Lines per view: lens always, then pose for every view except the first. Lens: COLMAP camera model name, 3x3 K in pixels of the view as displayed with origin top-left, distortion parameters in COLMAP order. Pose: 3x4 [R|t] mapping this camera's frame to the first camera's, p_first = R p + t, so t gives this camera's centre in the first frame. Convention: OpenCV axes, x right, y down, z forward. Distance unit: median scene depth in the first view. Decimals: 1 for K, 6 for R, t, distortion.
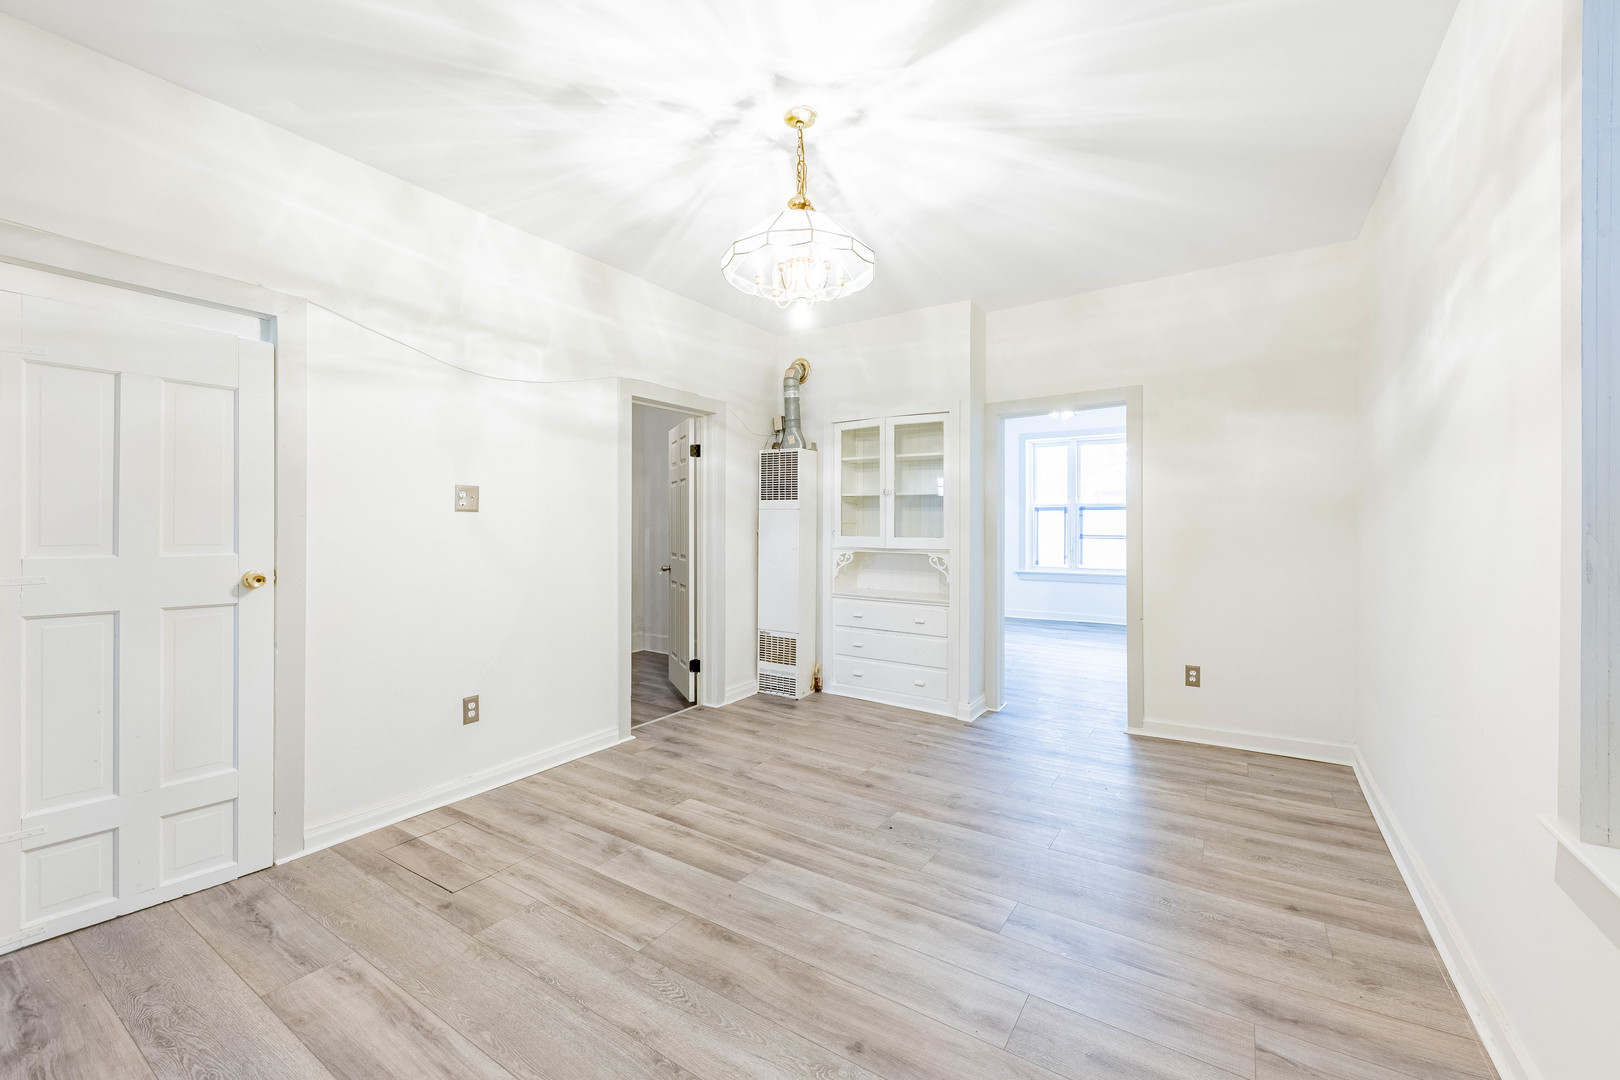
lens RADIAL K [[661.6, 0, 804.7], [0, 661.6, 515.2], [0, 0, 1]] dist [0.003808, -0.000235]
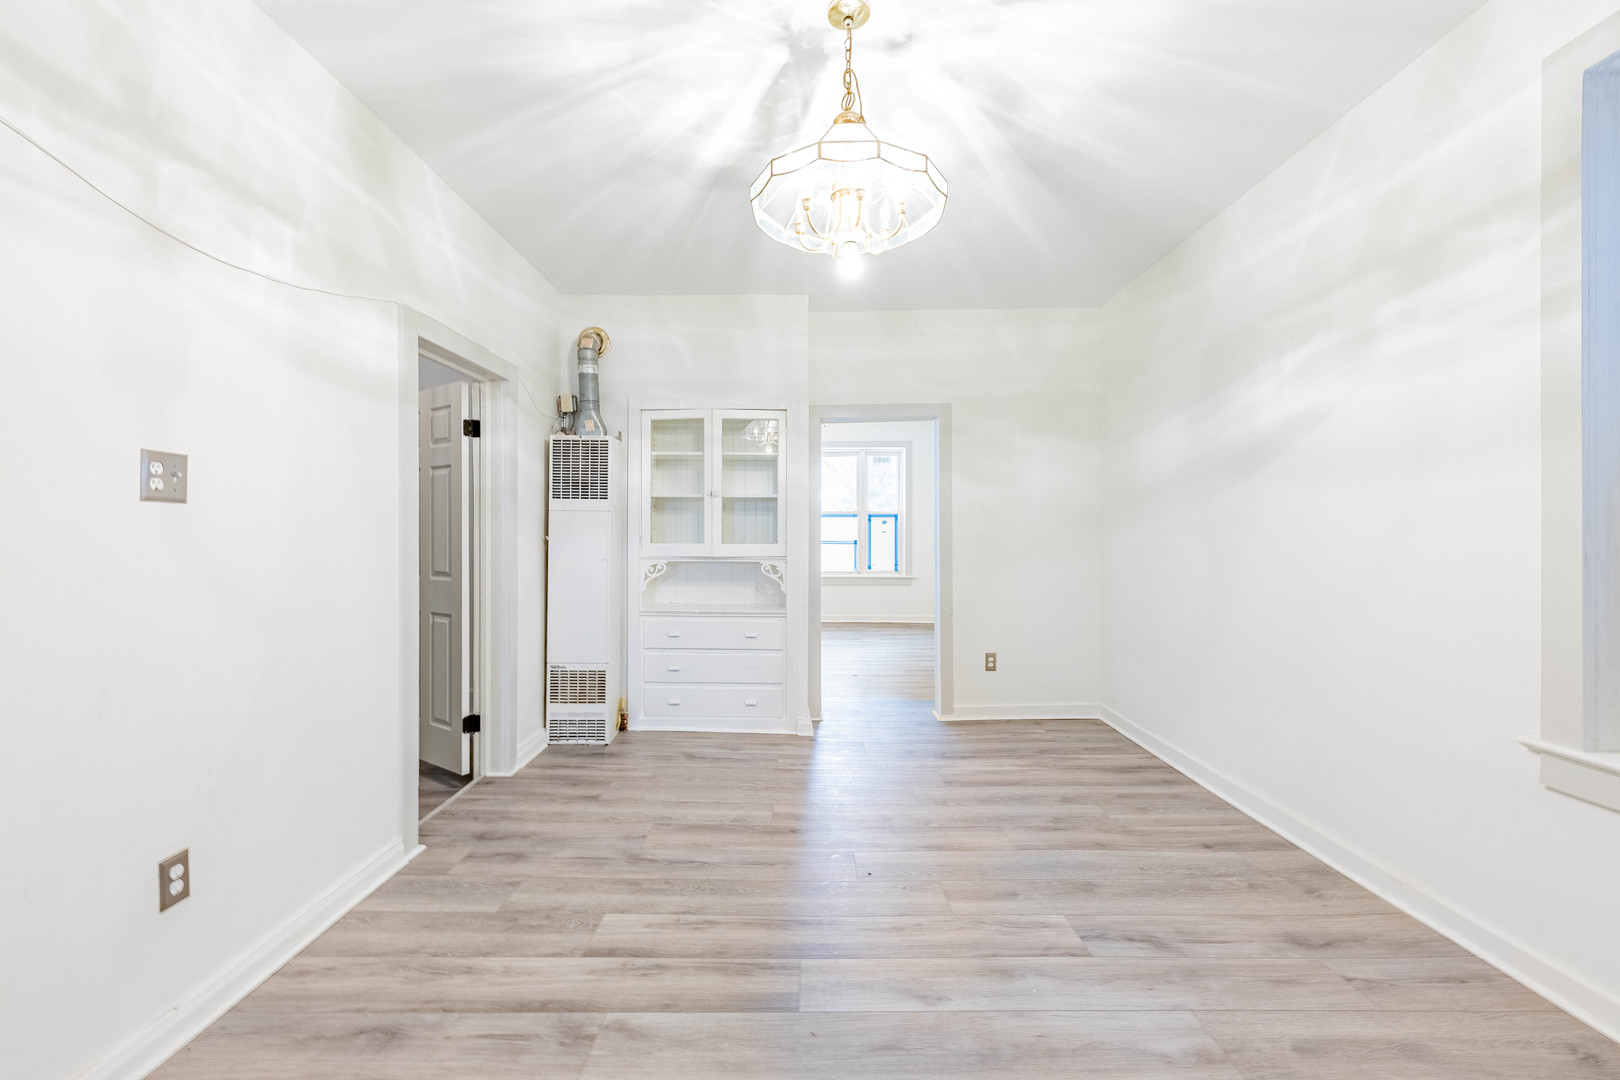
lens RADIAL K [[651.9, 0, 812.6], [0, 651.9, 525.4], [0, 0, 1]] dist [0.011344, -0.004971]
pose [[0.832982, 0.004869, 0.553278, -0.296381], [-0.006873, 0.999975, 0.001547, 0.007001], [-0.553257, -0.005091, 0.832995, 0.230840]]
